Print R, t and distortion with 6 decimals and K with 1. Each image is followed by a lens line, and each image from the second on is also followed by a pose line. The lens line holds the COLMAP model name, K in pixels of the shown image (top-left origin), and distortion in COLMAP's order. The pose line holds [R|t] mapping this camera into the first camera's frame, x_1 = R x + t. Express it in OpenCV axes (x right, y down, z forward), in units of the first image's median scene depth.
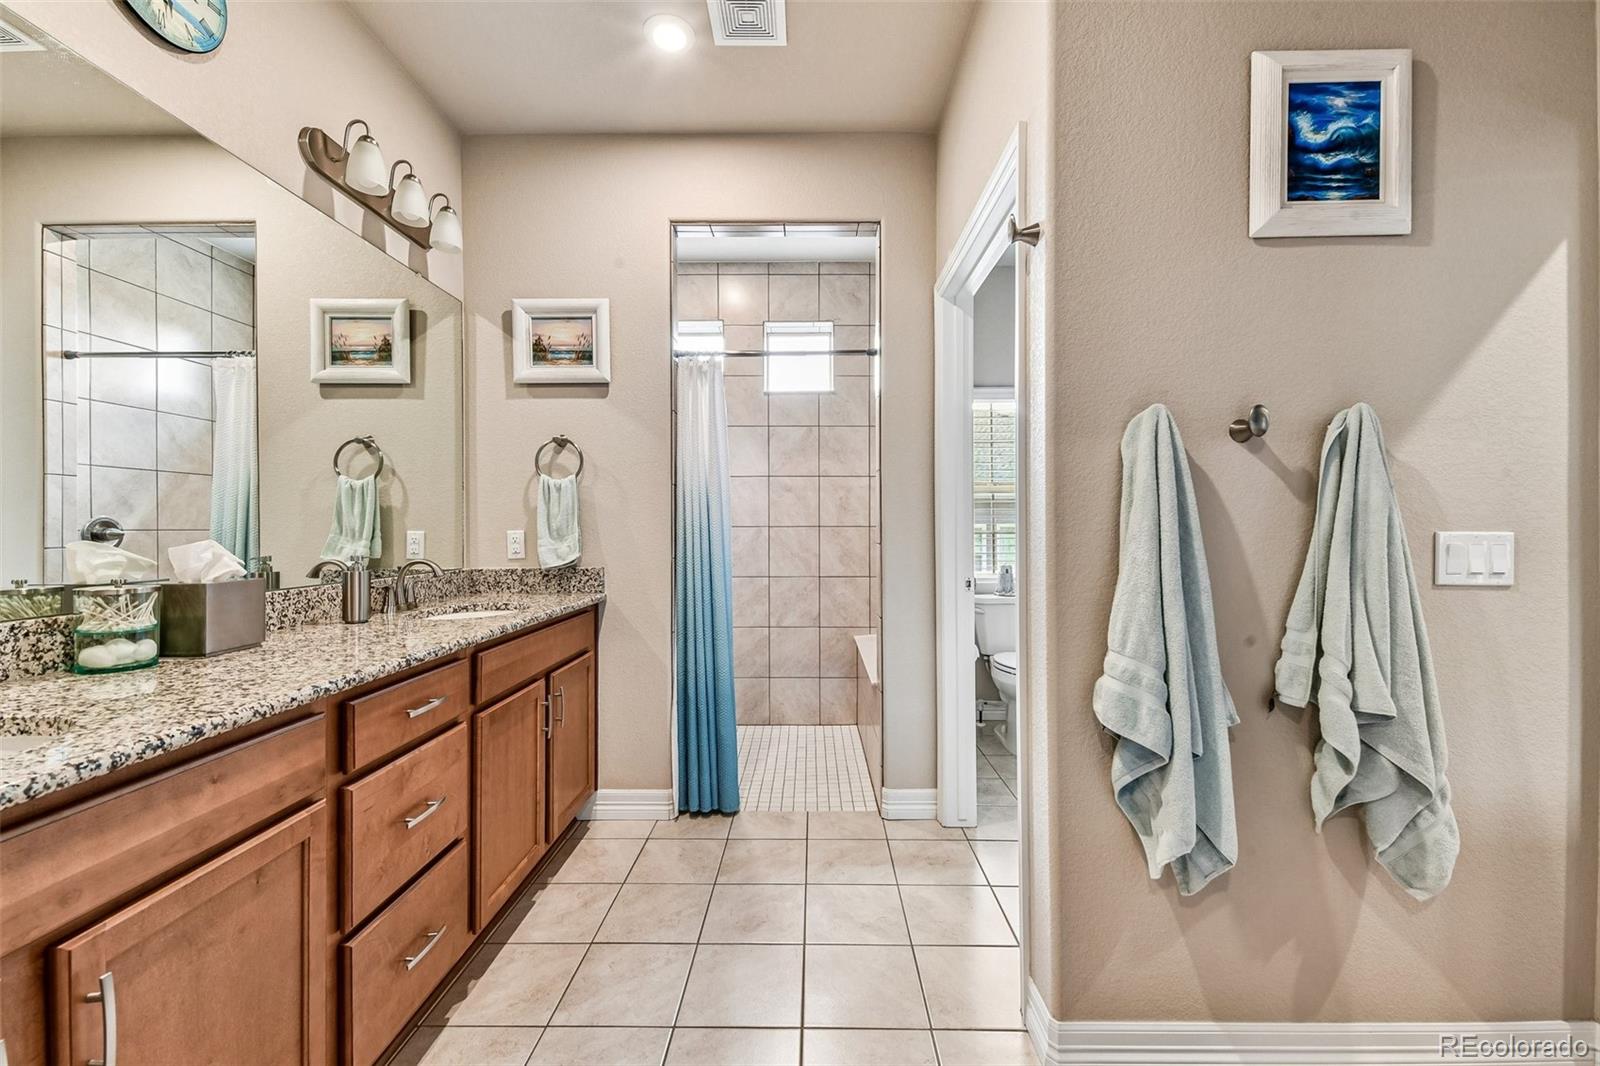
lens RADIAL K [[657.4, 0, 807.6], [0, 657.4, 524.2], [0, 0, 1]] dist [0.031316, -0.010213]
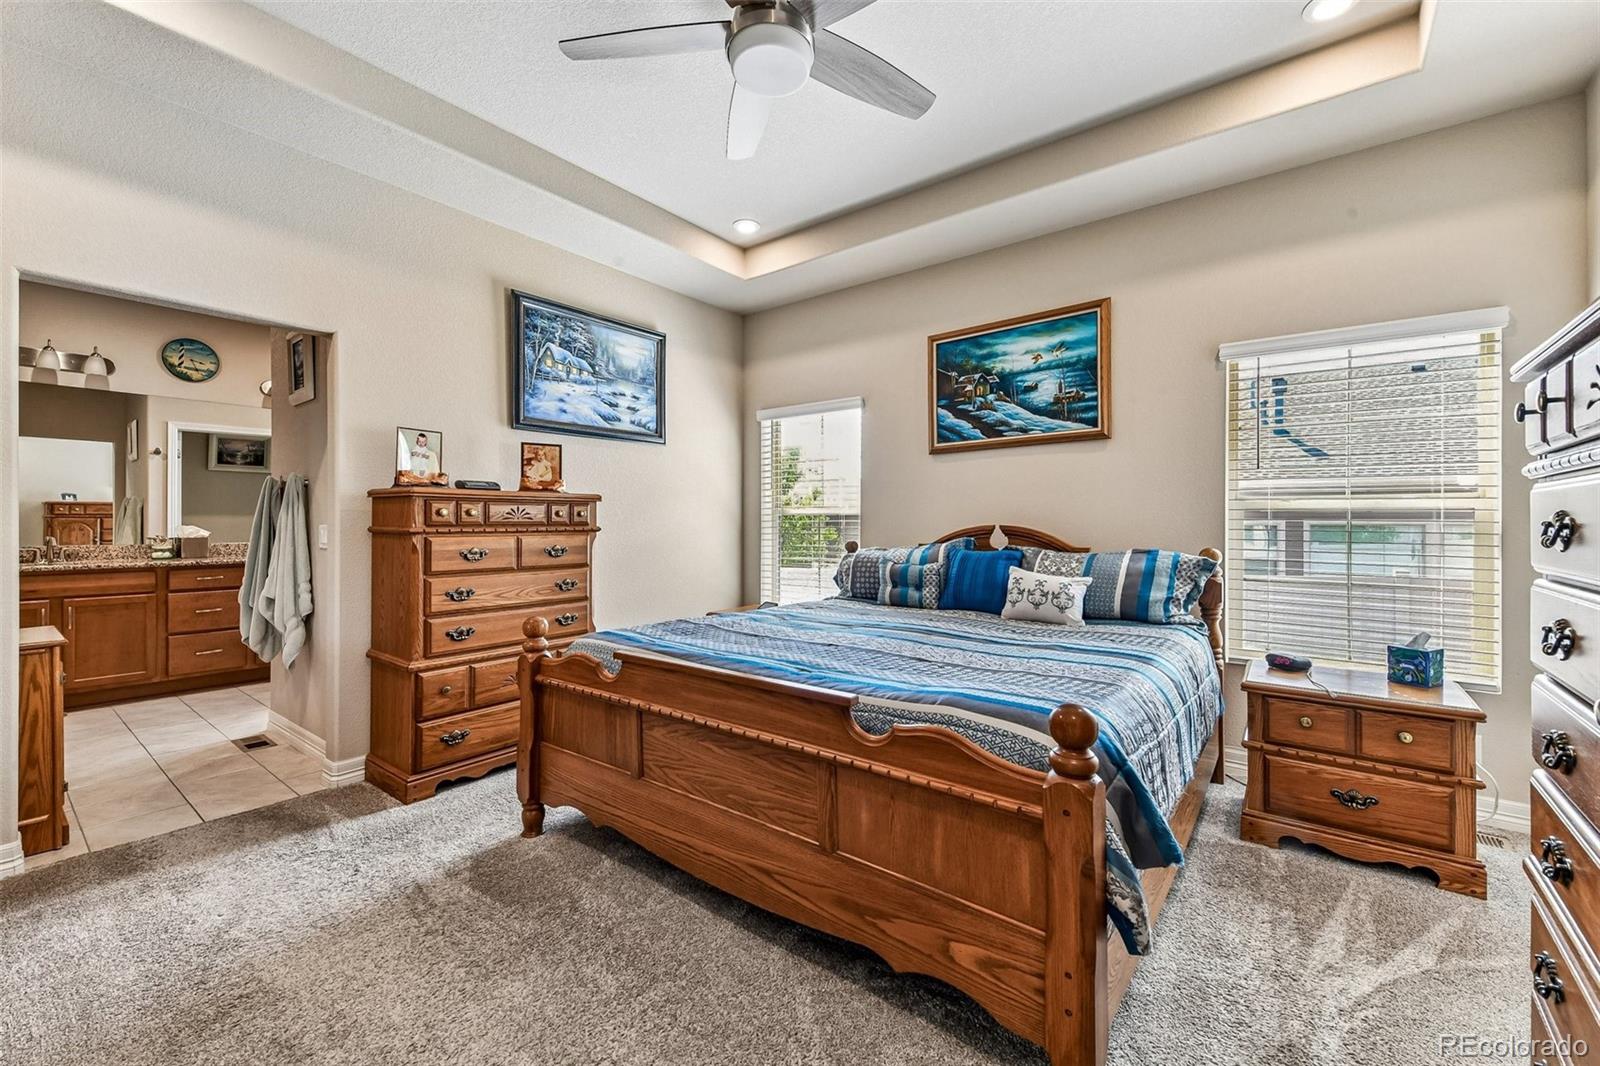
lens RADIAL K [[657.4, 0, 807.6], [0, 657.4, 524.2], [0, 0, 1]] dist [0.031316, -0.010213]
pose [[0.789642, 0.006360, -0.613535, 2.084222], [-0.002273, 0.999970, 0.007439, -0.009382], [0.613564, -0.004480, 0.789632, 0.122245]]
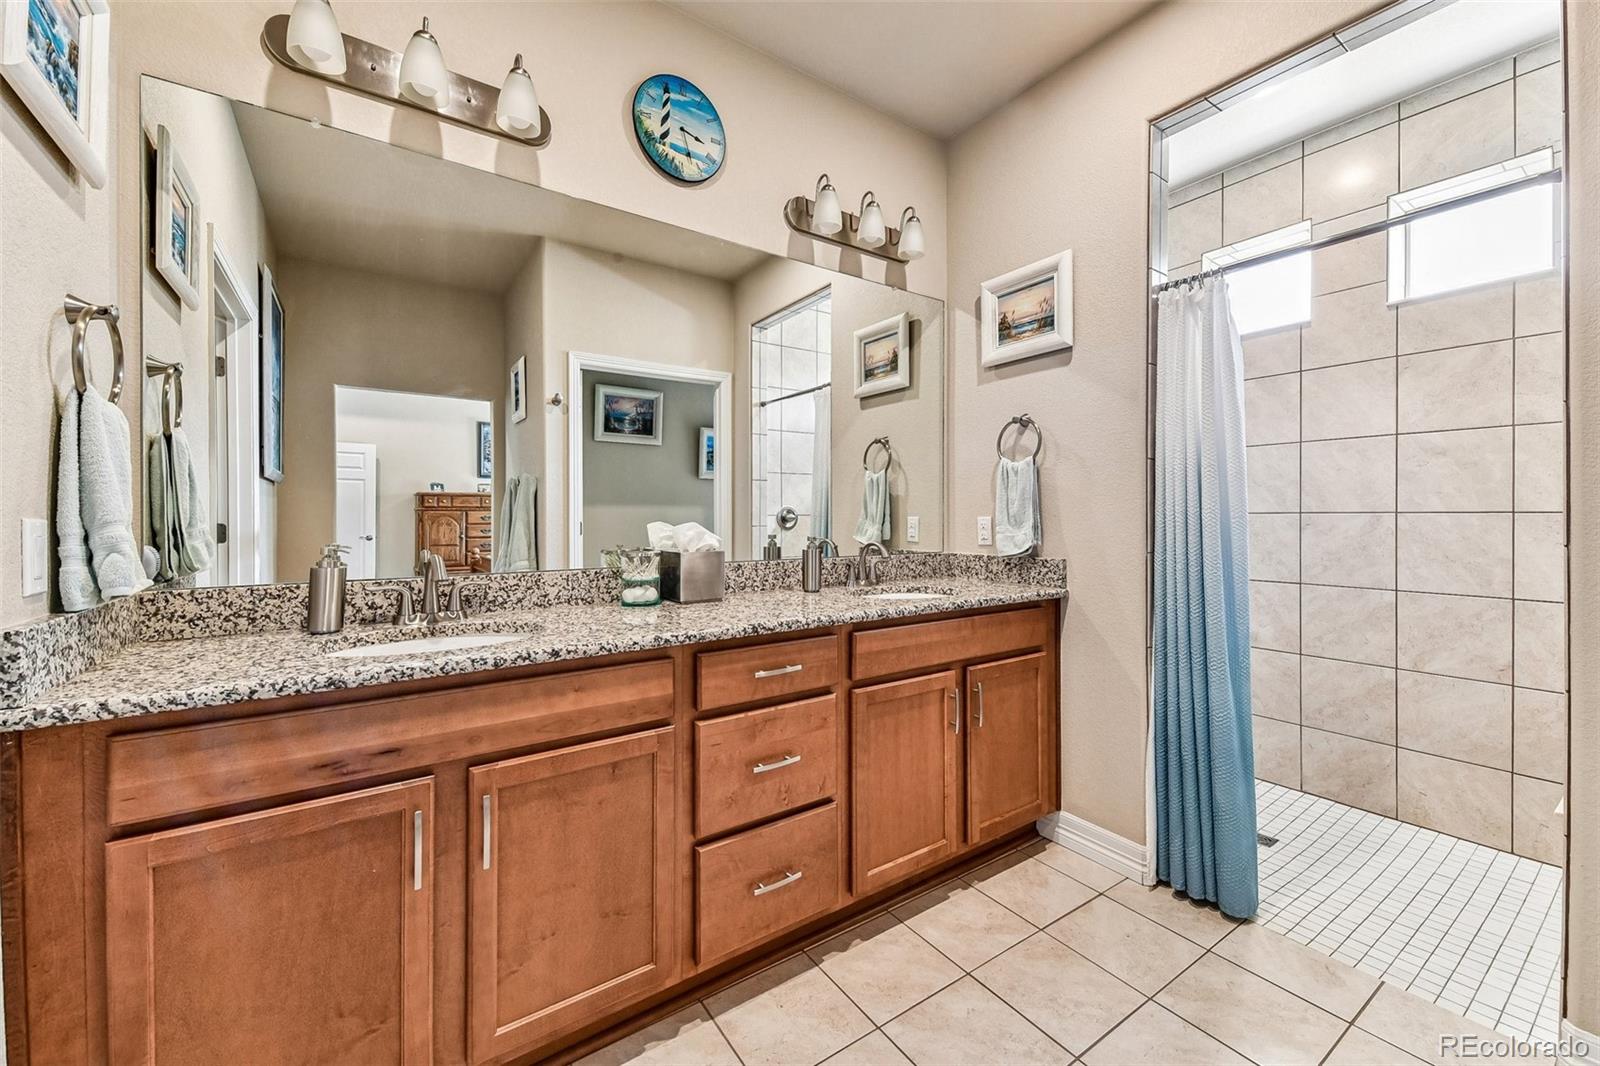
lens RADIAL K [[634.4, 0, 799.1], [0, 634.4, 515.6], [0, 0, 1]] dist [0.028324, -0.010117]
pose [[0.567141, 0.003283, -0.823614, 0.191869], [0.003697, 0.999972, 0.006531, 0.000928], [0.823613, -0.006750, 0.567113, 0.235295]]
